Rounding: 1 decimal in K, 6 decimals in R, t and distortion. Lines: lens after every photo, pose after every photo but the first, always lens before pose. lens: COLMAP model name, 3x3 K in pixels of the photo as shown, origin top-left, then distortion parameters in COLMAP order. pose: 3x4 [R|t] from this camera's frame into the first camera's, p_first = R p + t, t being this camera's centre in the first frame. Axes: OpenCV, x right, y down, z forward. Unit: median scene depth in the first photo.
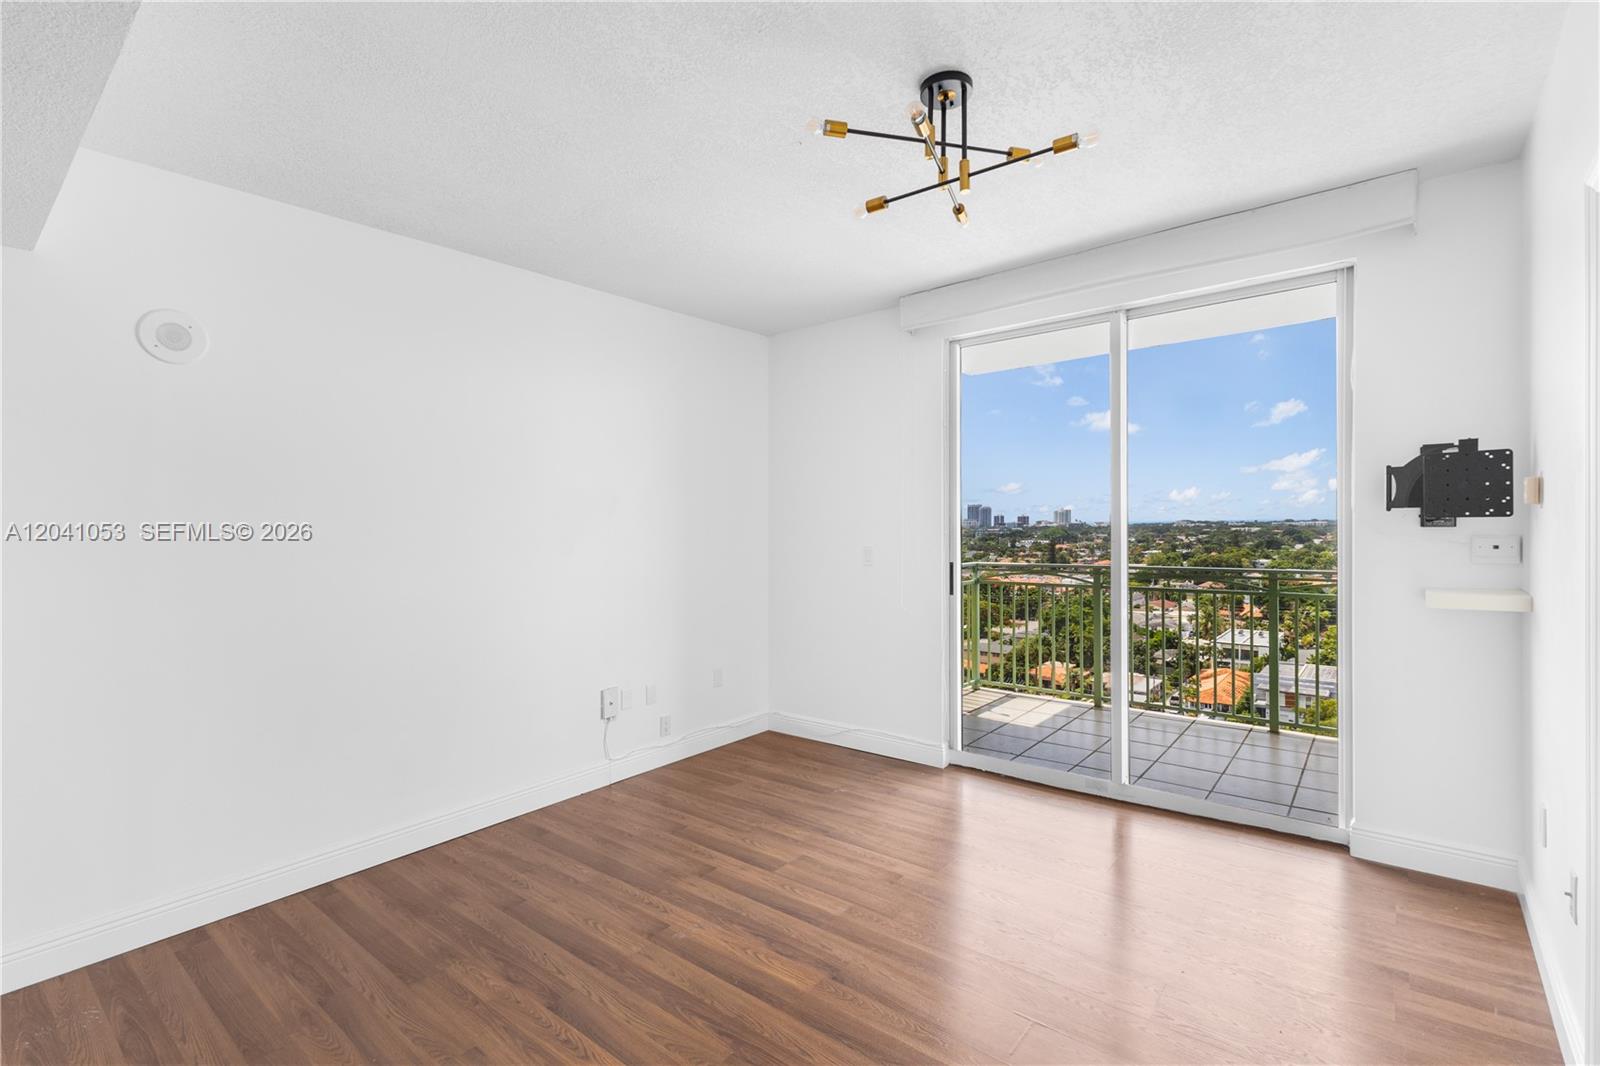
lens RADIAL K [[698.9, 0, 799.4], [0, 698.9, 531.2], [0, 0, 1]] dist [0.024023, -0.006613]
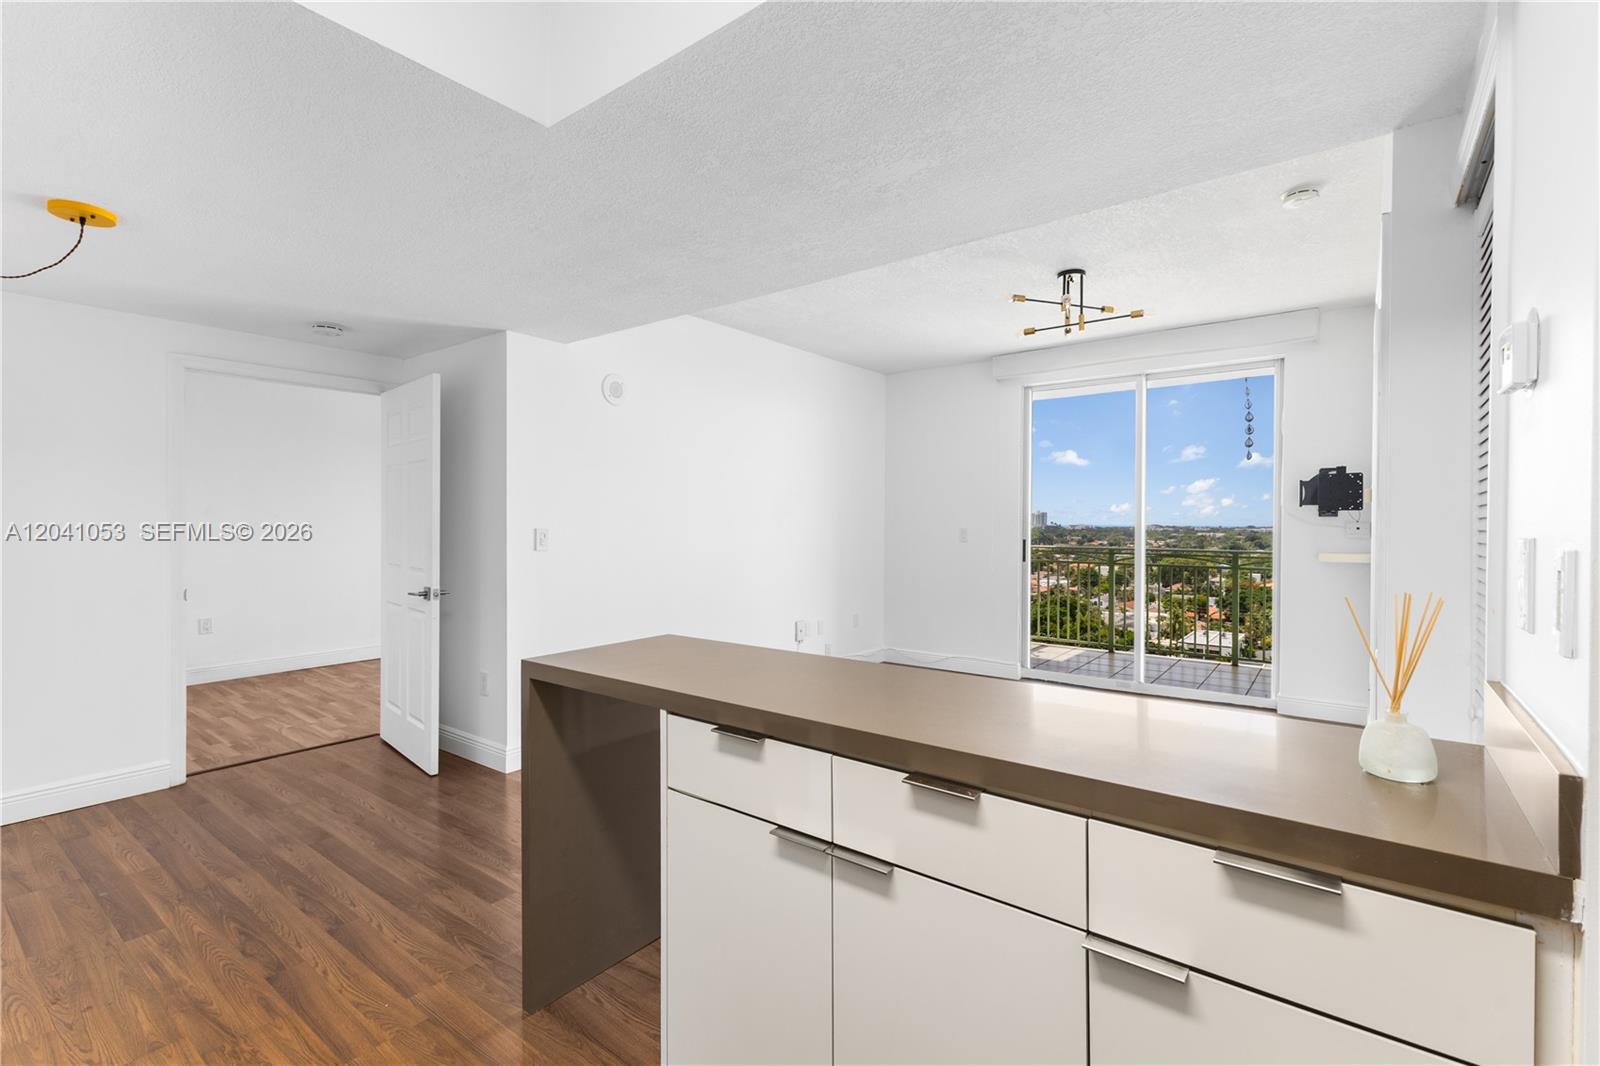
lens RADIAL K [[698.9, 0, 828.0], [0, 698.9, 520.8], [0, 0, 1]] dist [0.024023, -0.006613]
pose [[0.997650, 0.018173, 0.066069, -0.401689], [-0.017350, 0.999765, -0.013005, 0.044578], [-0.066290, 0.011828, 0.997730, -0.594885]]
